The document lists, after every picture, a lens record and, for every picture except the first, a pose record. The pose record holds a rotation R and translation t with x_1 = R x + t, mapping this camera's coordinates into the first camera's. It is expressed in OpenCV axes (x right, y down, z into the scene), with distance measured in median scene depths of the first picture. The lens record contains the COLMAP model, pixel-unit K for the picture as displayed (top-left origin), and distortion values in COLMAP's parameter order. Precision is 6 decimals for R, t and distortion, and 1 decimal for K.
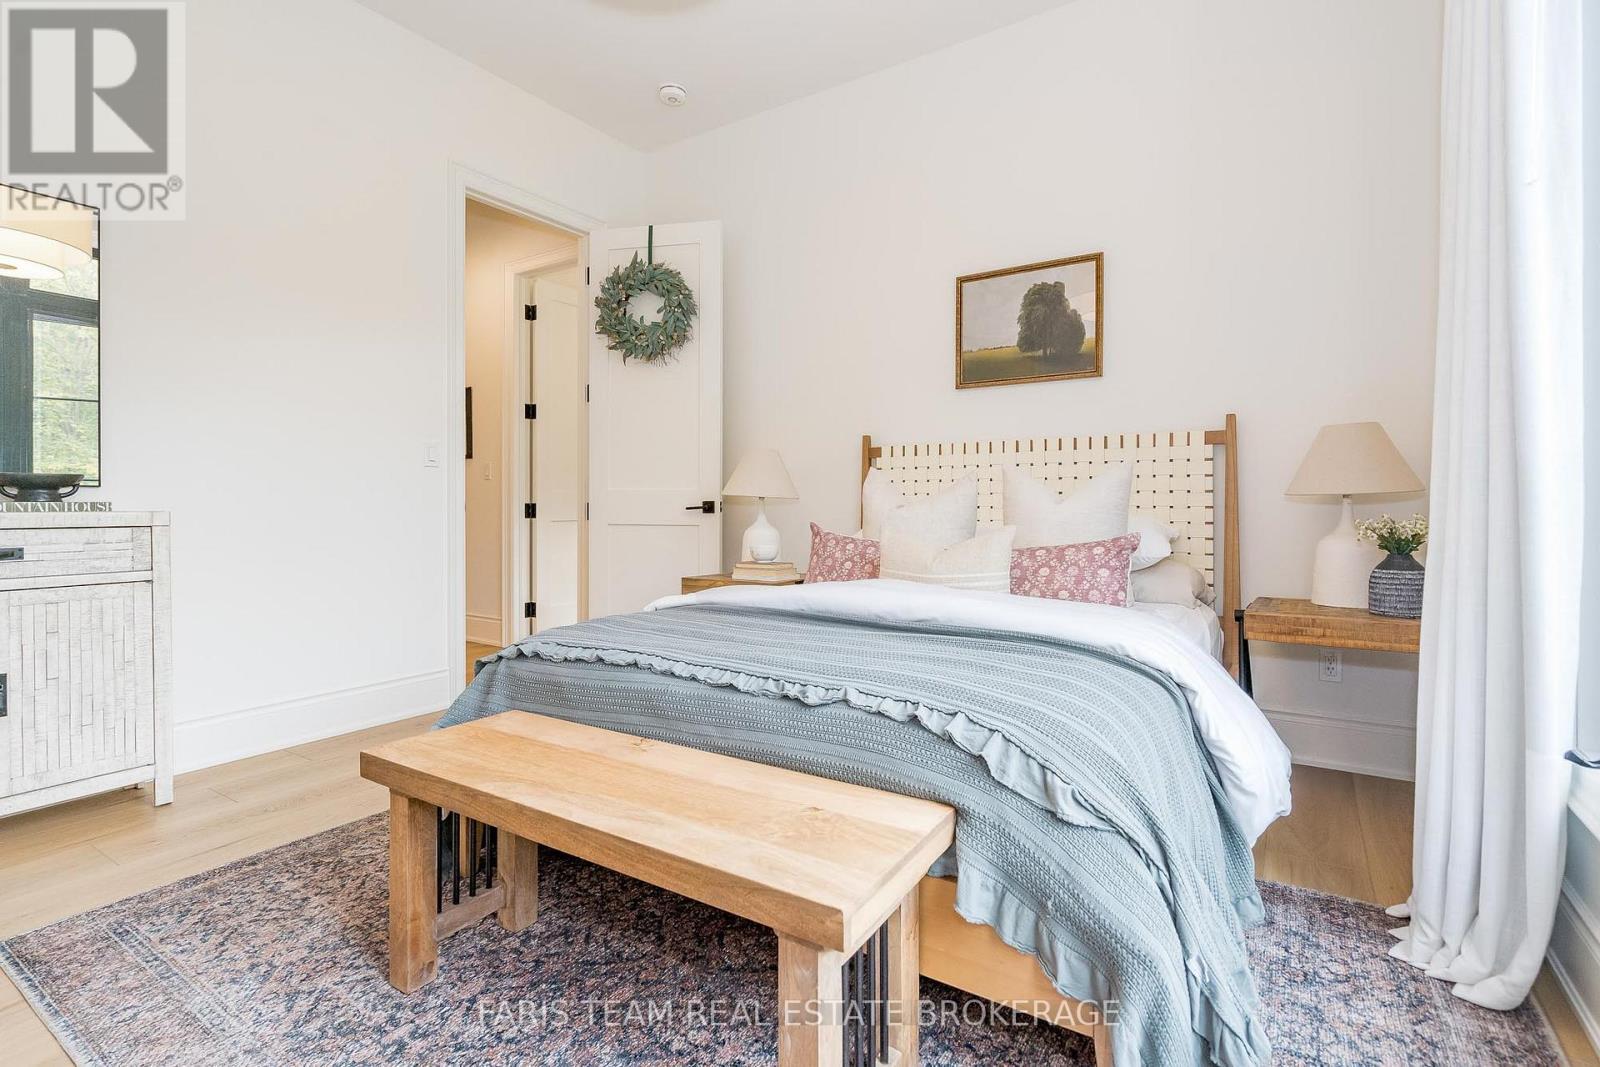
lens RADIAL K [[749.8, 0, 799.0], [0, 749.8, 519.2], [0, 0, 1]] dist [-0.035878, 0.000065]
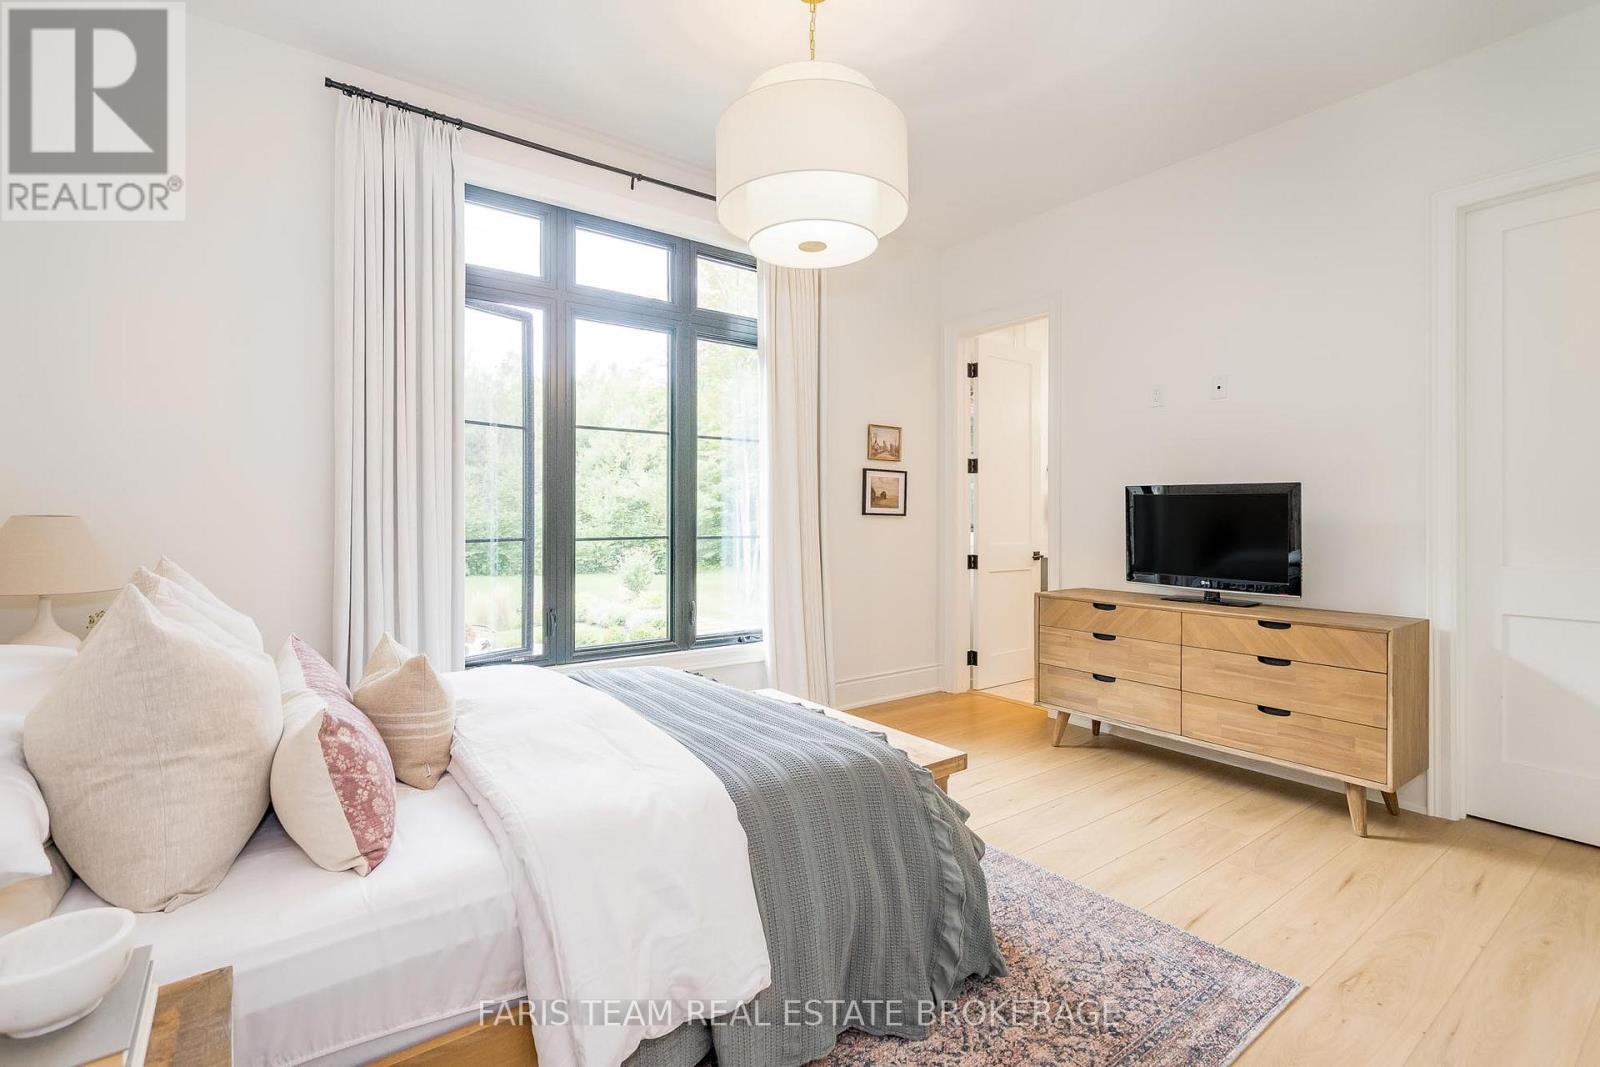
lens RADIAL K [[749.8, 0, 799.0], [0, 749.8, 519.2], [0, 0, 1]] dist [-0.035878, 0.000065]
pose [[-0.939858, -0.001869, 0.341561, -0.692141], [0.004357, 0.999838, 0.017462, -0.211651], [-0.341539, 0.017900, -0.939697, 2.283845]]
